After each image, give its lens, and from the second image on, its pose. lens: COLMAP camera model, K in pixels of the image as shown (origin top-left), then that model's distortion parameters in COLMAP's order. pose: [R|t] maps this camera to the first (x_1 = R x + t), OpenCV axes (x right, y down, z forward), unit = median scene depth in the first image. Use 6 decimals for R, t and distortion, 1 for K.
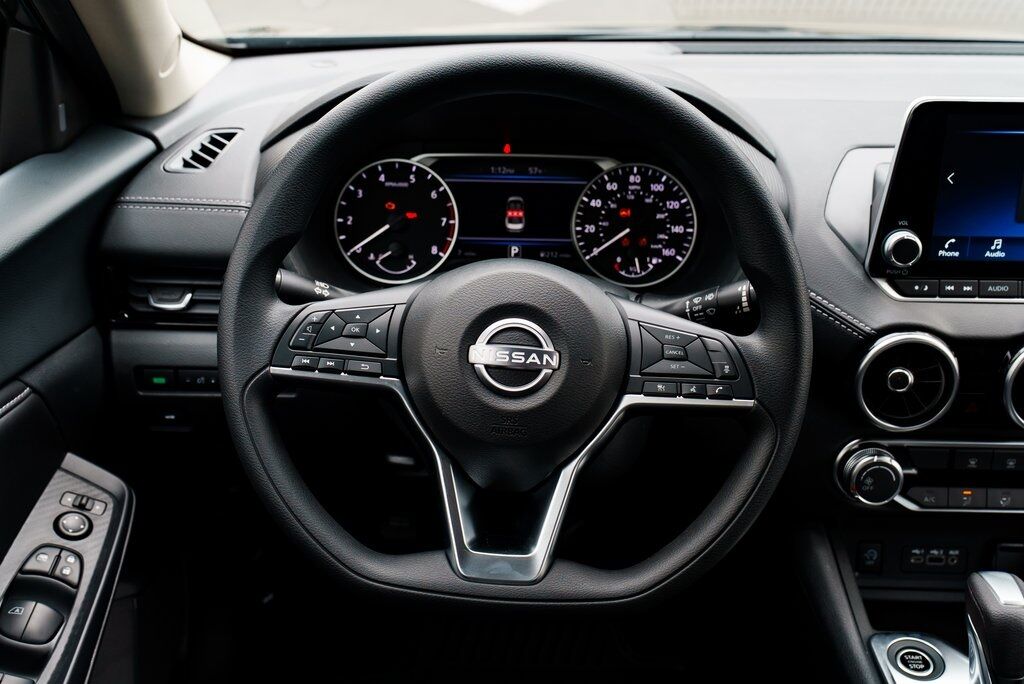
lens RADIAL K [[1137.0, 0, 512.3], [0, 1137.0, 349.7], [0, 0, 1]] dist [0.027871, 0.000000]
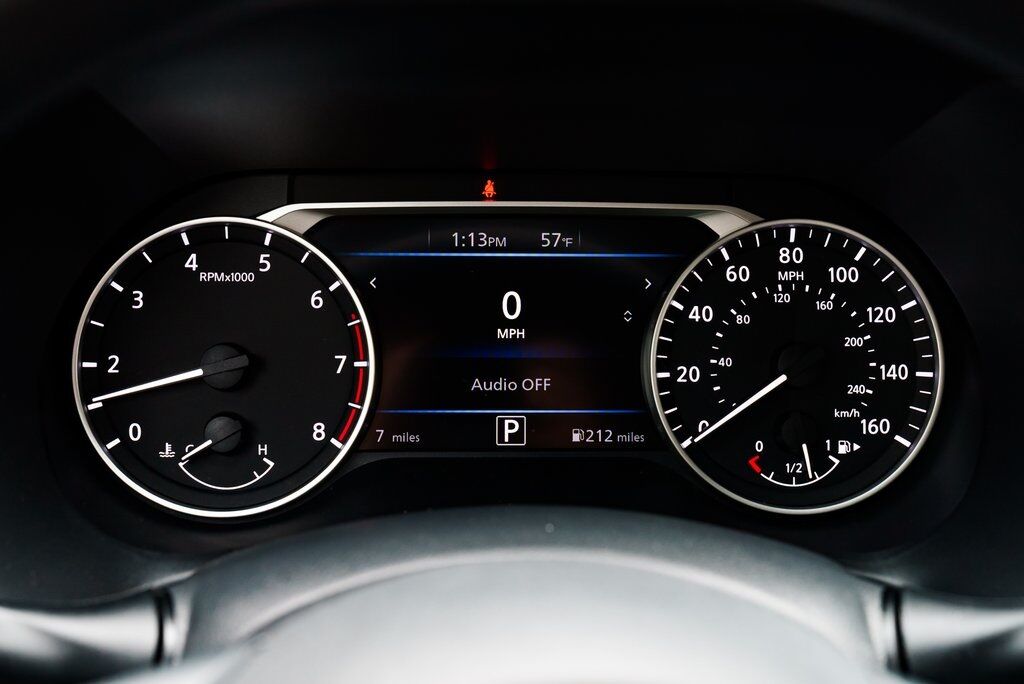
lens RADIAL K [[1266.6, 0, 514.5], [0, 1266.6, 343.3], [0, 0, 1]] dist [0.022393, 0.000000]
pose [[0.999337, -0.016454, 0.032479, -0.011650], [0.018541, 0.997711, -0.065024, -0.088880], [-0.031334, 0.065583, 0.997355, 0.535027]]
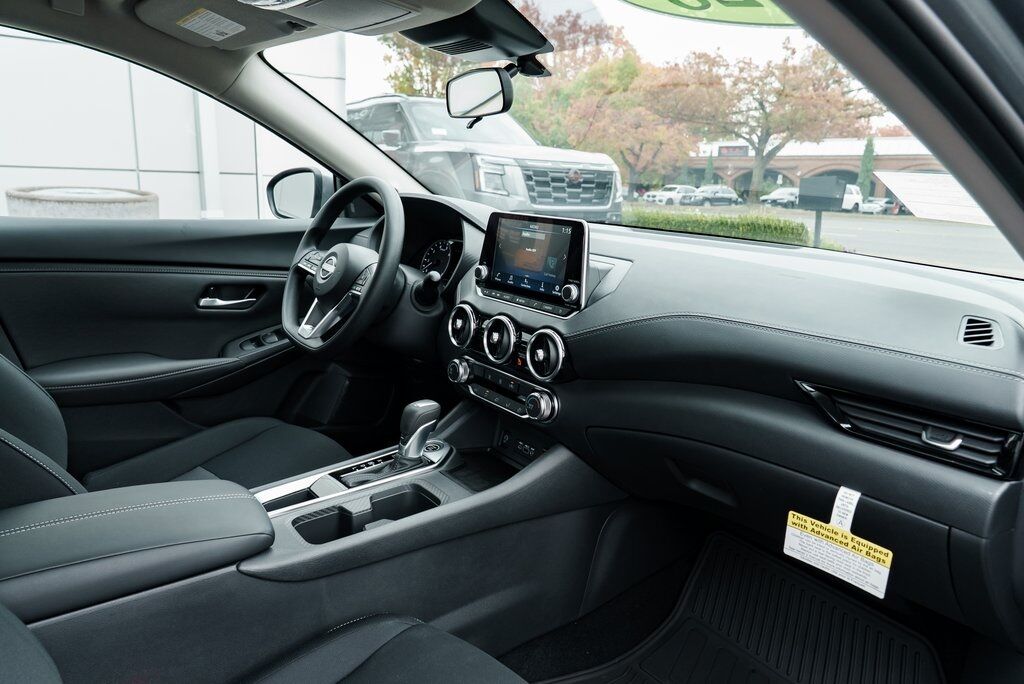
lens RADIAL K [[694.4, 0, 506.9], [0, 694.4, 354.2], [0, 0, 1]] dist [-0.028463, 0.014583]
pose [[0.616288, 0.205287, -0.760293, 1.261809], [-0.354882, 0.934240, -0.035410, 0.083208], [0.703027, 0.291638, 0.648614, 0.136047]]
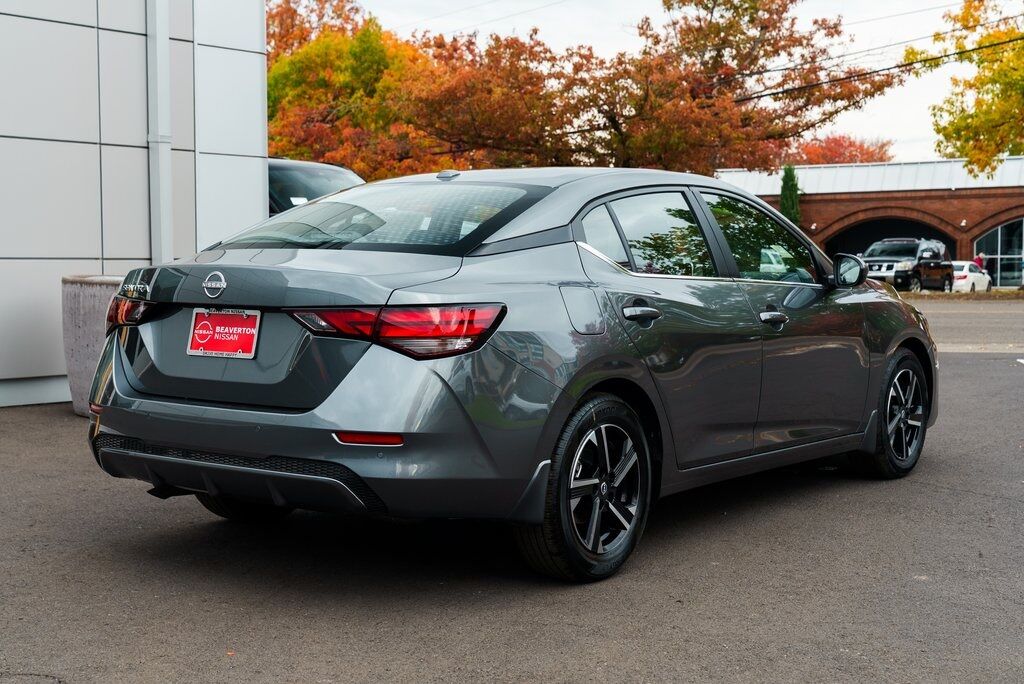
lens RADIAL K [[1464.7, 0, 509.1], [0, 1464.7, 346.7], [0, 0, 1]] dist [-0.046047, 0.000000]
pose [[0.807733, 0.028580, -0.588855, 3.907221], [-0.241553, 0.927180, -0.286338, 2.360342], [0.537791, 0.373525, 0.755817, -4.689628]]
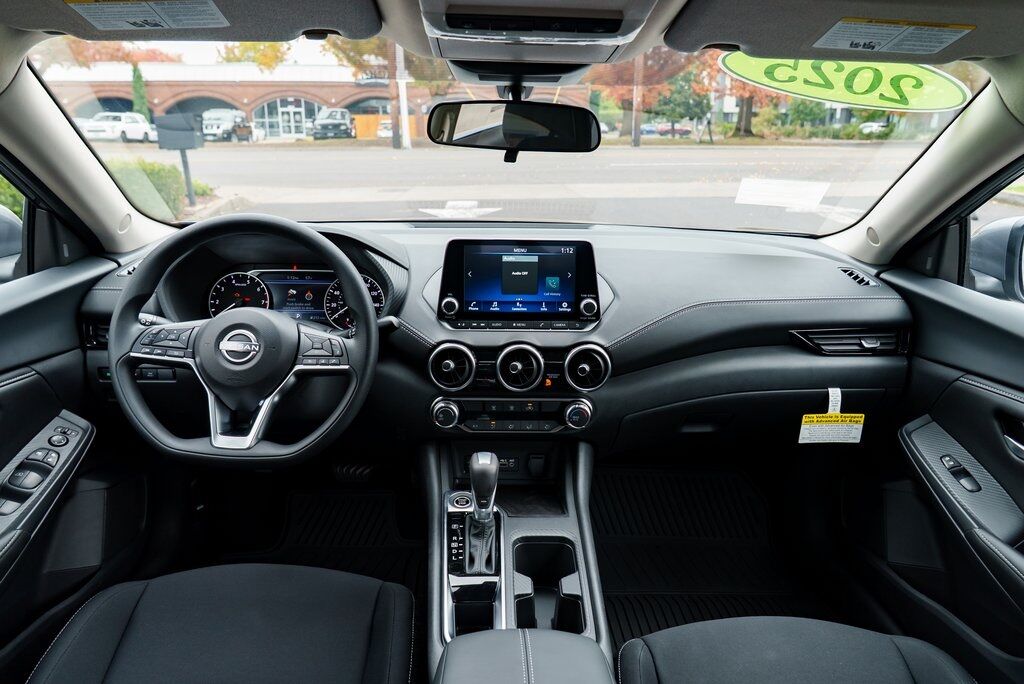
lens RADIAL K [[694.4, 0, 514.1], [0, 694.4, 348.7], [0, 0, 1]] dist [-0.028463, 0.014583]
pose [[0.998955, -0.008793, 0.044855, 0.341597], [0.013889, 0.993315, -0.114601, 0.123520], [-0.043547, 0.115104, 0.992398, -0.264900]]
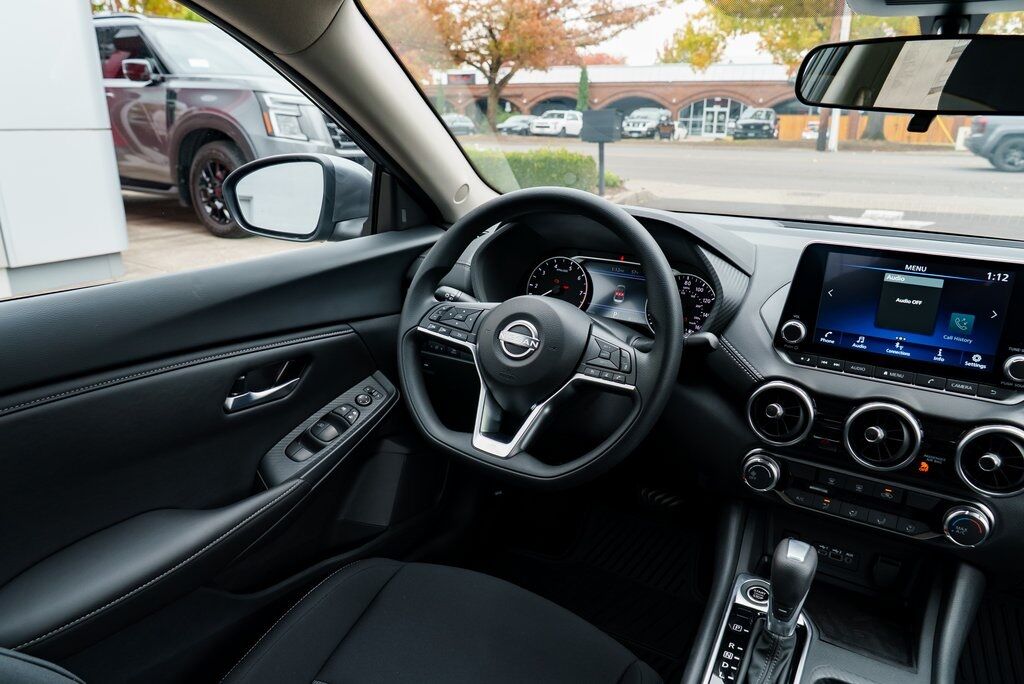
lens RADIAL K [[694.4, 0, 515.4], [0, 694.4, 349.4], [0, 0, 1]] dist [-0.028463, 0.014583]
pose [[0.867585, 0.166700, -0.468516, 0.390880], [-0.218366, 0.974156, -0.057755, 0.065000], [0.446781, 0.152415, 0.881565, -0.024129]]
